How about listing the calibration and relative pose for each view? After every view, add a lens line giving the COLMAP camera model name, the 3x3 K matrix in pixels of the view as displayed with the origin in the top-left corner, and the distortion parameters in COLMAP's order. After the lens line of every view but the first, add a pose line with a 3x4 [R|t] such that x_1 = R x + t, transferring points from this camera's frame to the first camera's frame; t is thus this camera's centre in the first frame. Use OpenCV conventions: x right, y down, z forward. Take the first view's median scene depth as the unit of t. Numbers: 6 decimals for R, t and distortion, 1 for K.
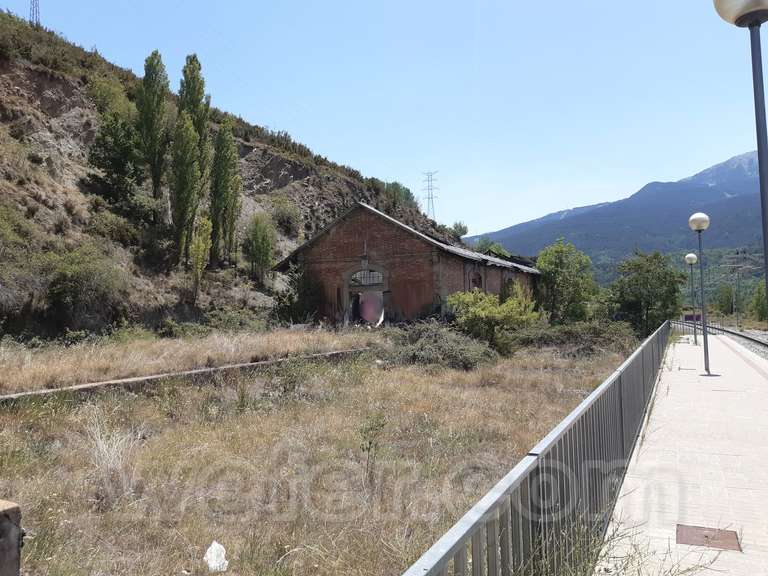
lens RADIAL K [[605.6, 0, 384.1], [0, 605.6, 278.4], [0, 0, 1]] dist [0.105783, -0.202165]
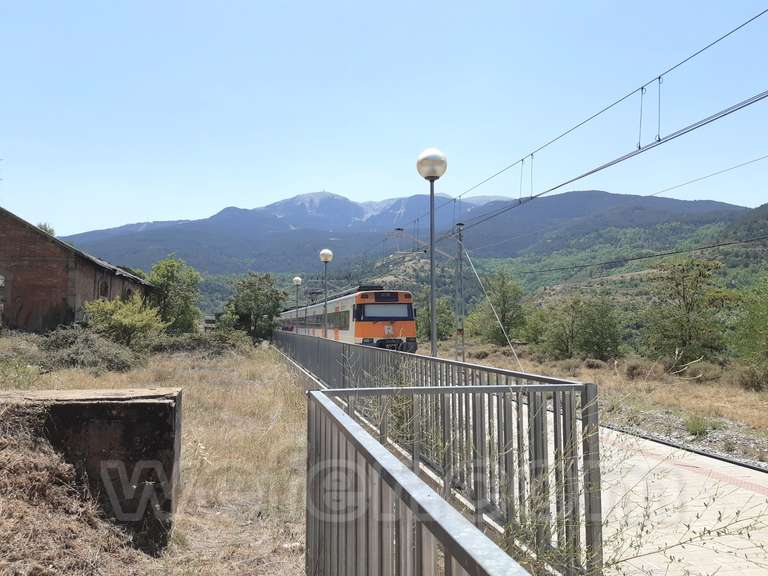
lens RADIAL K [[605.6, 0, 384.1], [0, 605.6, 278.4], [0, 0, 1]] dist [0.105783, -0.202165]
pose [[0.783486, 0.064660, 0.618036, -0.126695], [-0.048881, 0.997903, -0.042437, 0.006716], [-0.619484, 0.003038, 0.785004, -0.091967]]
